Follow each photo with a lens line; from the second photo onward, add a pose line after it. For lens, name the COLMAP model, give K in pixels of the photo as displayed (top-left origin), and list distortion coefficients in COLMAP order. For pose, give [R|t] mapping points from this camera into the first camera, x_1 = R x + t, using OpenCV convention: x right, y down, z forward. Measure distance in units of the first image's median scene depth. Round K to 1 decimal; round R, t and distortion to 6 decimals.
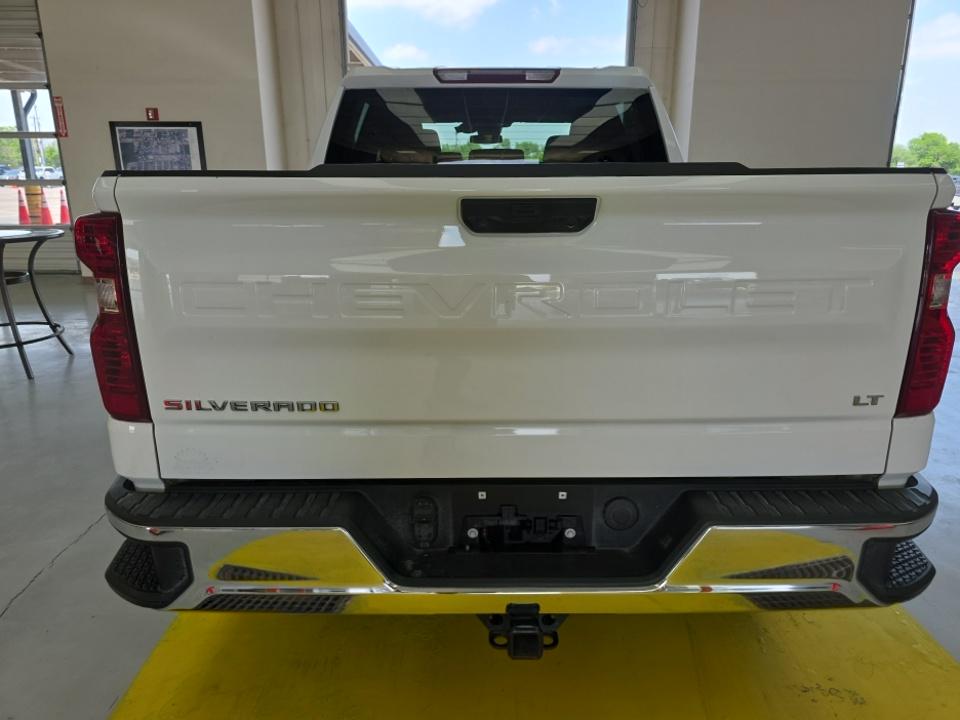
lens RADIAL K [[632.4, 0, 481.0], [0, 632.4, 338.1], [0, 0, 1]] dist [0.069632, 0.000522]
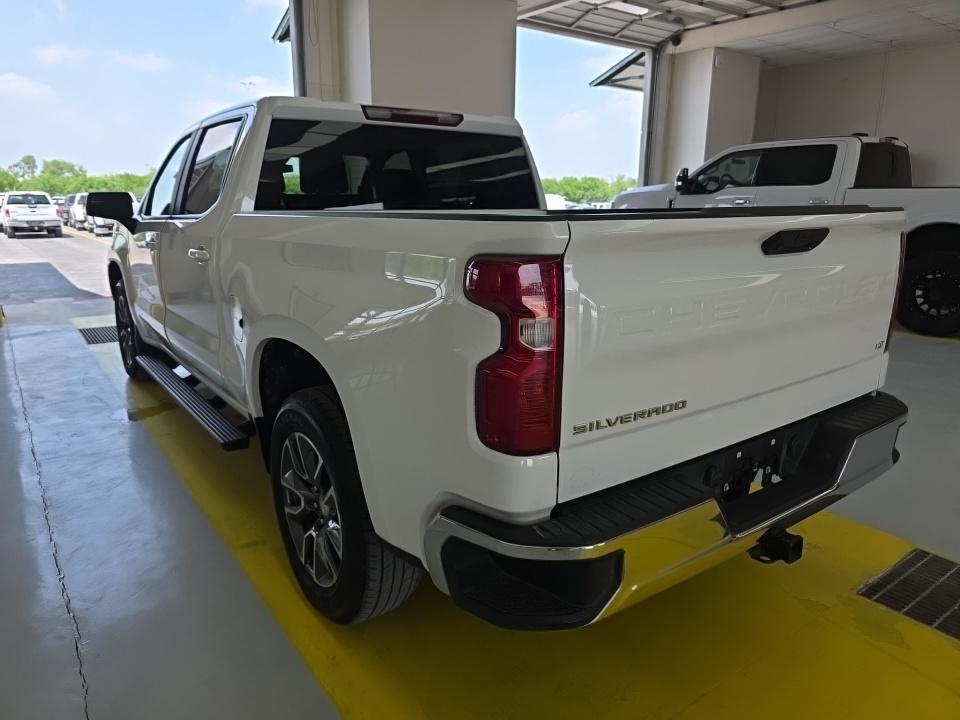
lens RADIAL K [[654.0, 0, 480.0], [0, 654.0, 360.0], [0, 0, 1]] dist [0.054579, 0.000093]
pose [[0.809885, -0.137872, 0.570155, -1.211649], [0.146661, 0.988709, 0.030758, -0.071003], [-0.567958, 0.058709, 0.820961, 0.164058]]
